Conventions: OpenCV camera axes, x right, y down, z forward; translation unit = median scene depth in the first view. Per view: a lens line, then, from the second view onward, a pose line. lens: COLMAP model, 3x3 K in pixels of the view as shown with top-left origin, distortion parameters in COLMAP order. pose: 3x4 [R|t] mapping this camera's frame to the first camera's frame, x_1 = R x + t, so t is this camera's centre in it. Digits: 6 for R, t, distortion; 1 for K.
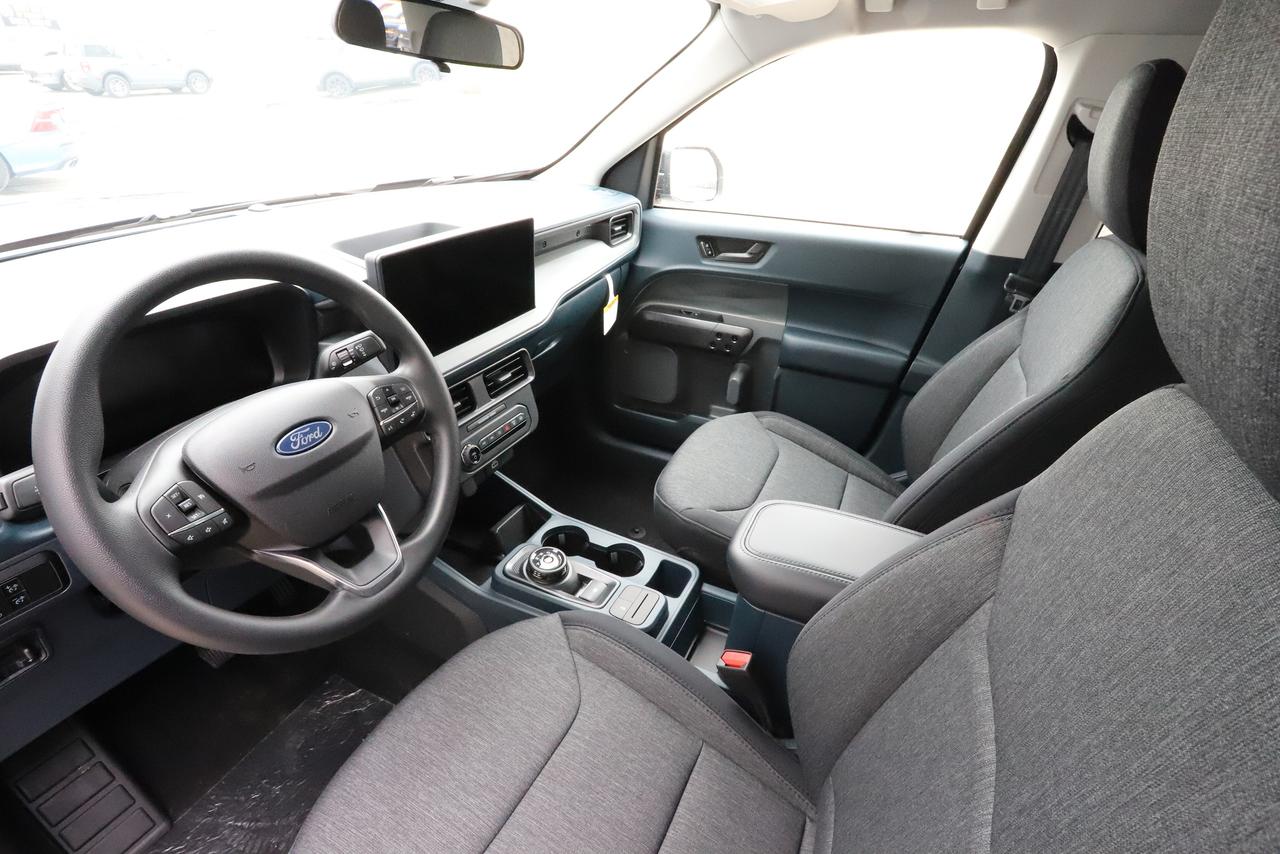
lens RADIAL K [[635.4, 0, 646.2], [0, 635.4, 421.5], [0, 0, 1]] dist [-0.080455, 0.032906]
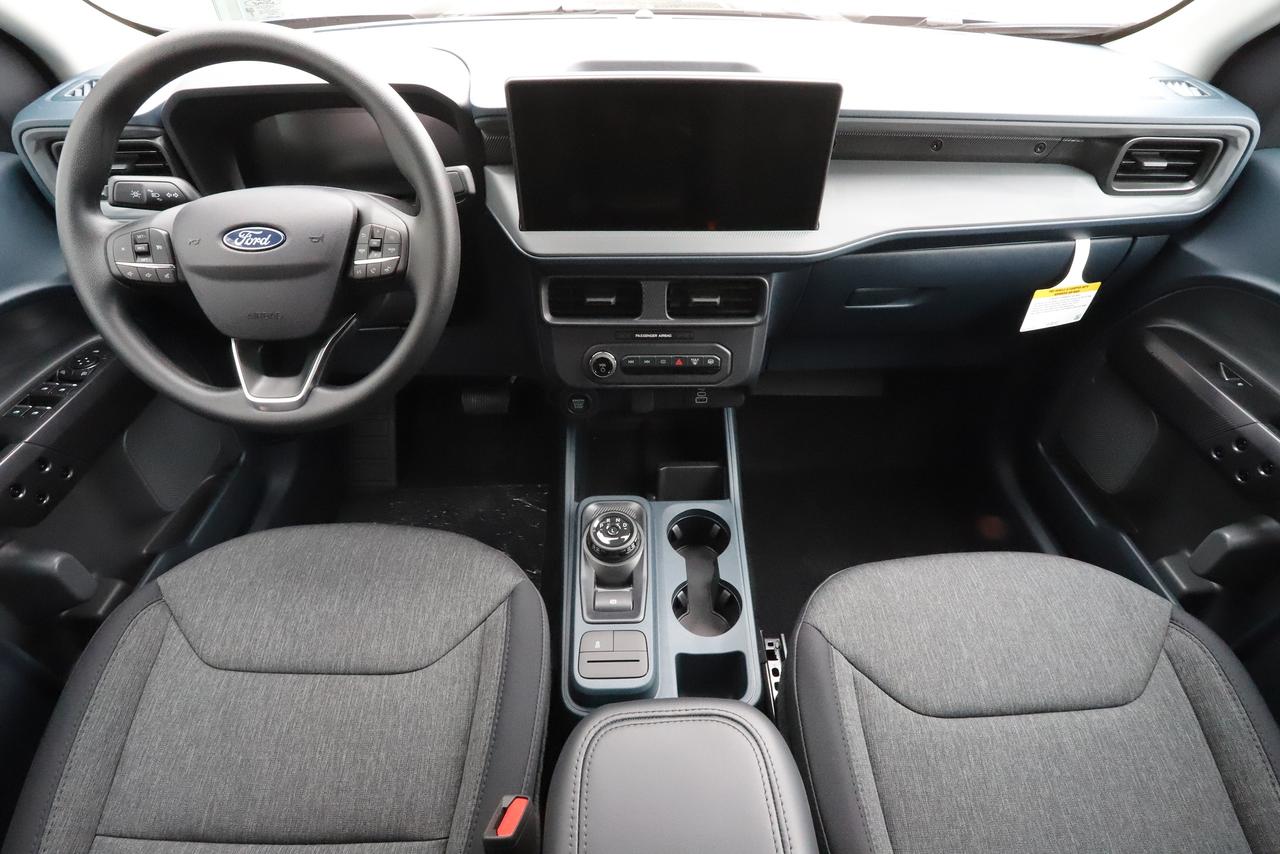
lens RADIAL K [[635.4, 0, 646.2], [0, 635.4, 421.5], [0, 0, 1]] dist [-0.080455, 0.032906]
pose [[0.449032, 0.559174, -0.696918, 0.354967], [-0.410905, 0.821833, 0.394649, -0.231806], [0.793428, 0.109157, 0.598797, 0.572254]]
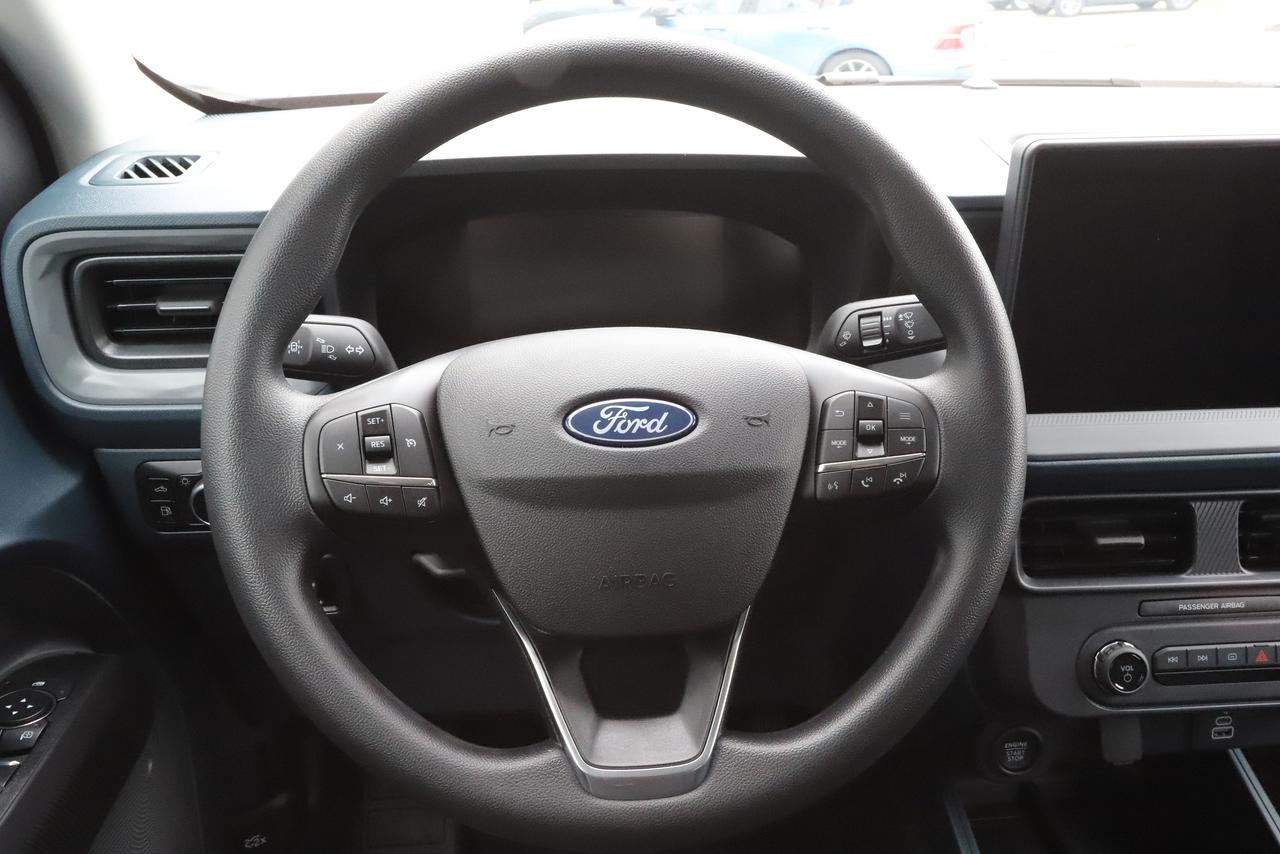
lens RADIAL K [[1068.4, 0, 646.6], [0, 1068.4, 413.6], [0, 0, 1]] dist [-0.003762, 0.000972]
pose [[0.520024, 0.278994, -0.807303, 0.074883], [-0.390390, 0.918289, 0.065880, -0.023969], [0.759717, 0.280904, 0.586449, 0.318287]]
